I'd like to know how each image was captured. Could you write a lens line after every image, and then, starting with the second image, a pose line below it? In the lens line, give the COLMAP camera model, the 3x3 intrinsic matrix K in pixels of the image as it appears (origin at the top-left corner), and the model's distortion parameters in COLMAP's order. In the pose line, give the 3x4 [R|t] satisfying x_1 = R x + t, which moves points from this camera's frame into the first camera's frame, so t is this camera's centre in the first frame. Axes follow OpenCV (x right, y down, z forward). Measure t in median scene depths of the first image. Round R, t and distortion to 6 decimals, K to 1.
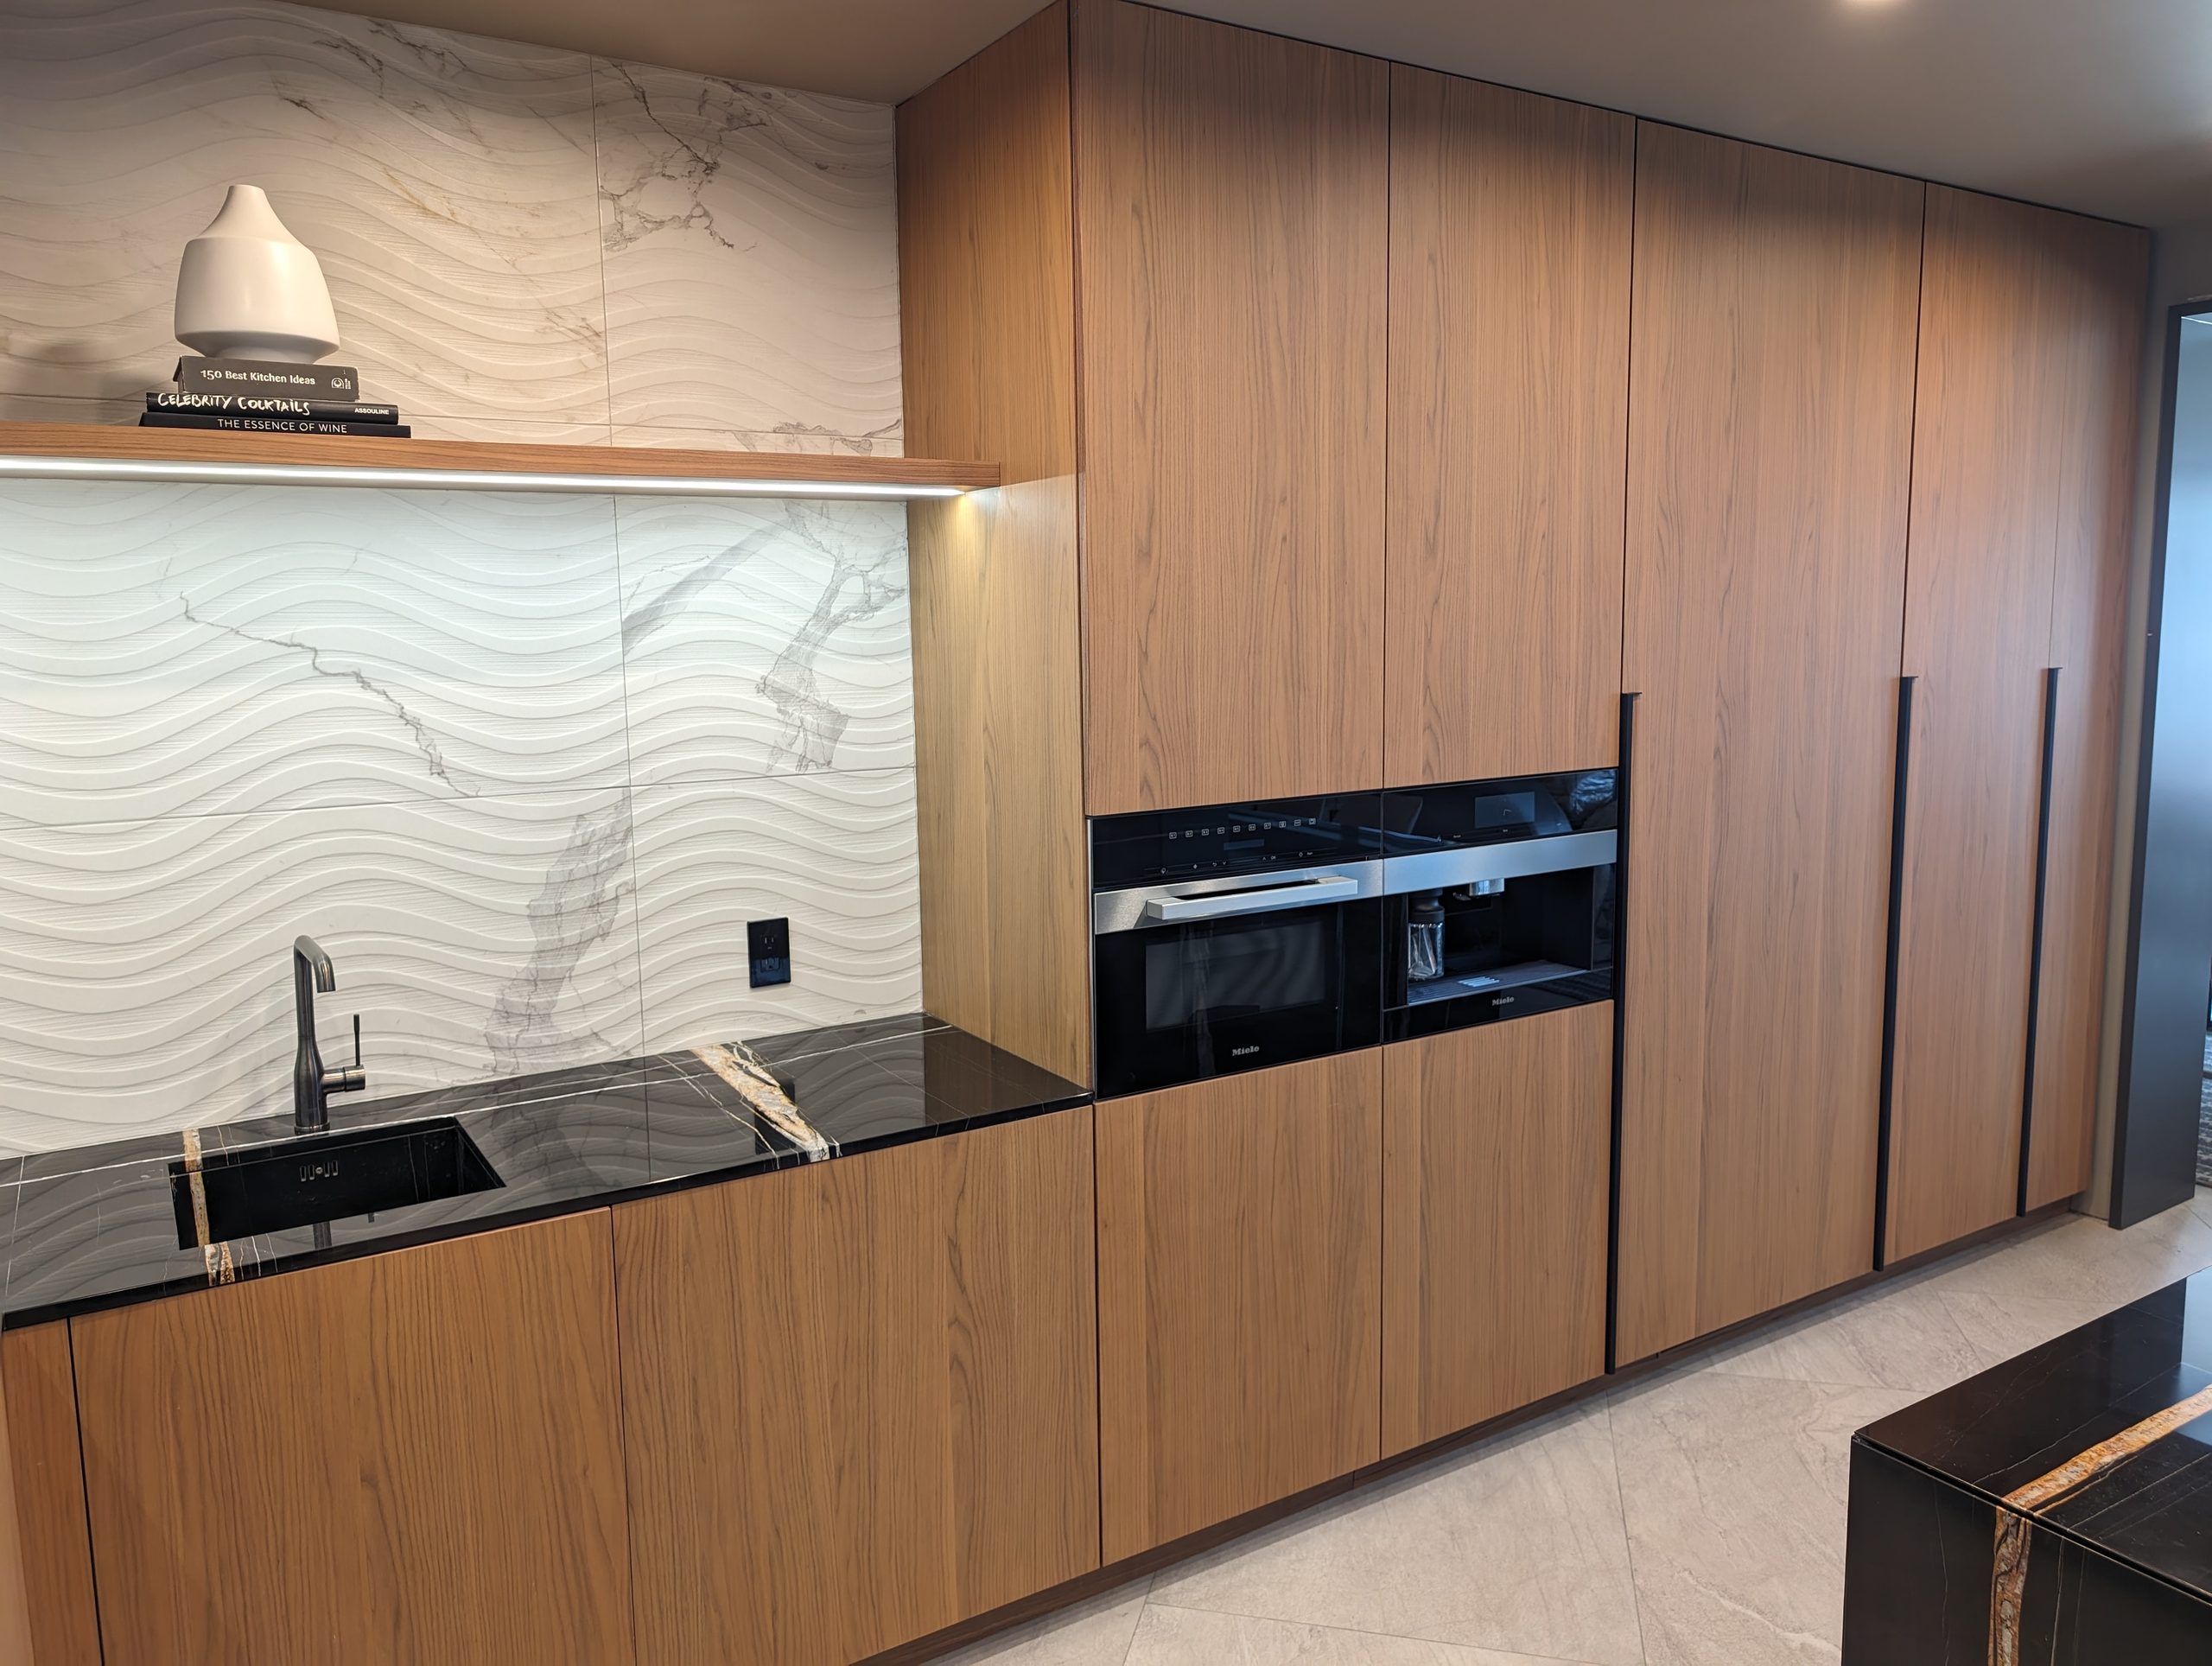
lens RADIAL K [[1586.0, 0, 1114.6], [0, 1586.0, 812.0], [0, 0, 1]] dist [0.032909, -0.040830]
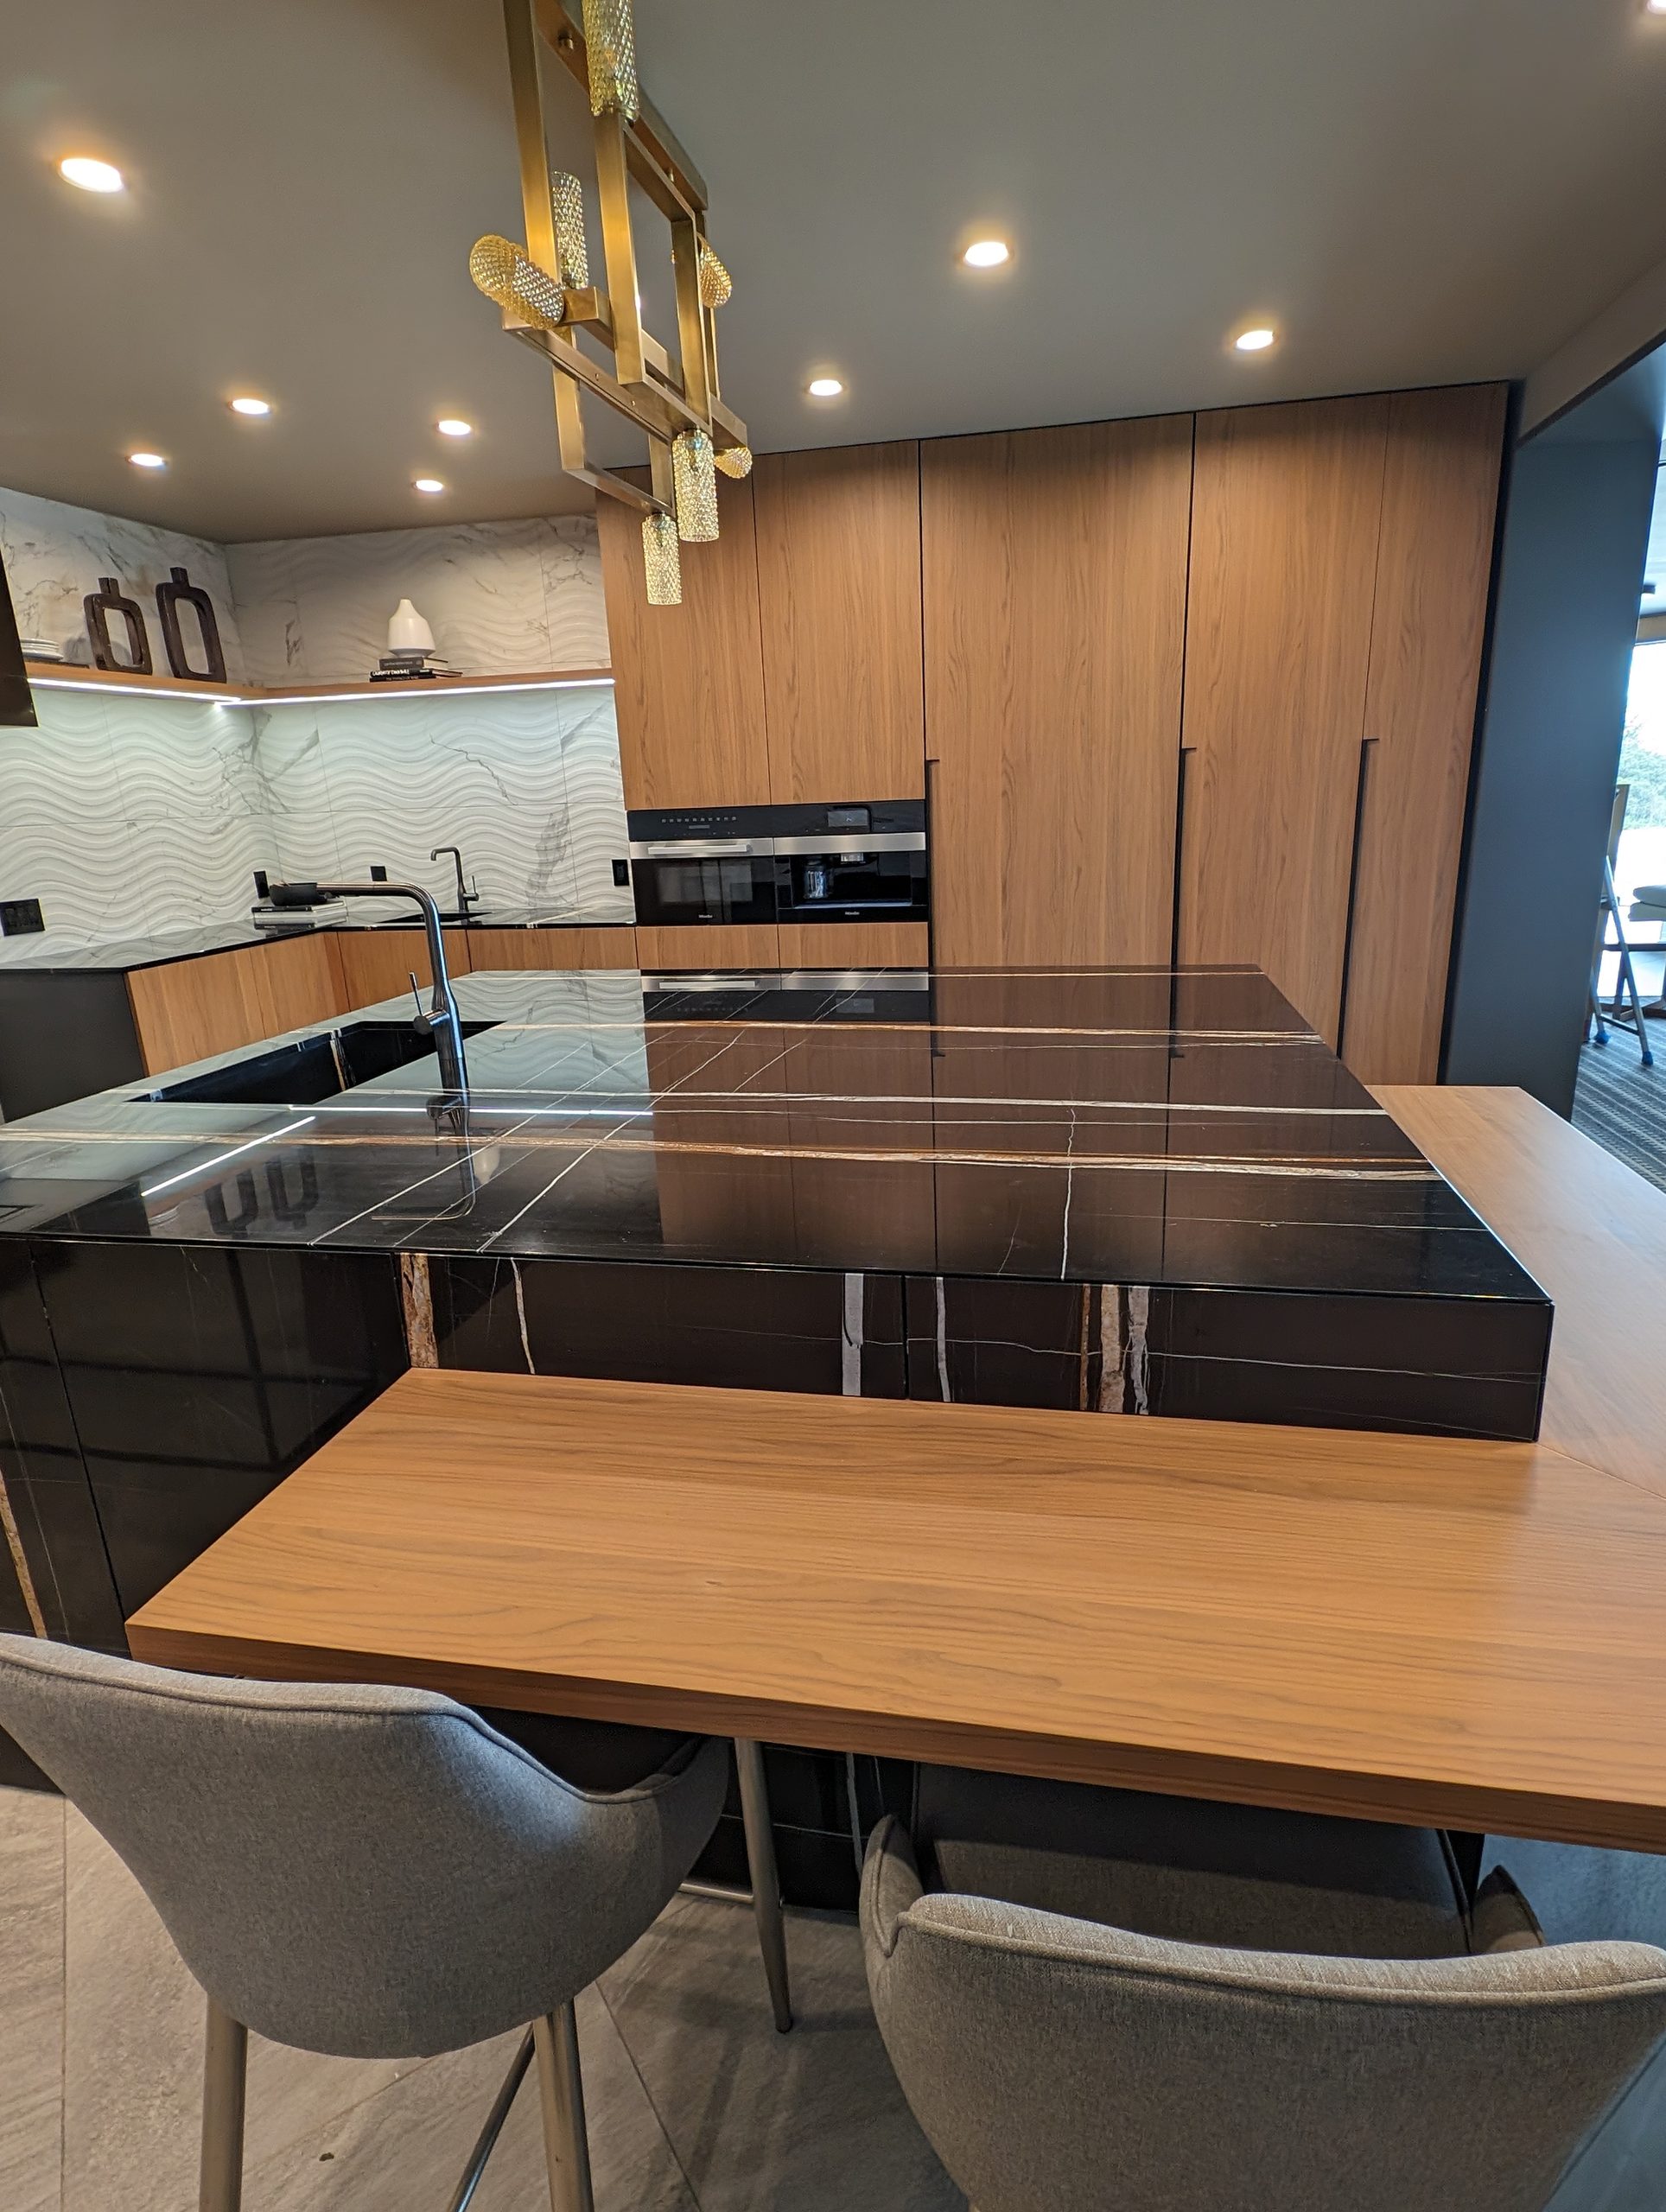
lens RADIAL K [[1131.9, 0, 853.4], [0, 1131.9, 1098.3], [0, 0, 1]] dist [0.030182, -0.024285]
pose [[0.732128, 0.169426, -0.659761, 1.424039], [-0.054867, 0.980094, 0.190803, 0.080952], [0.678954, -0.103493, 0.726850, -0.123104]]
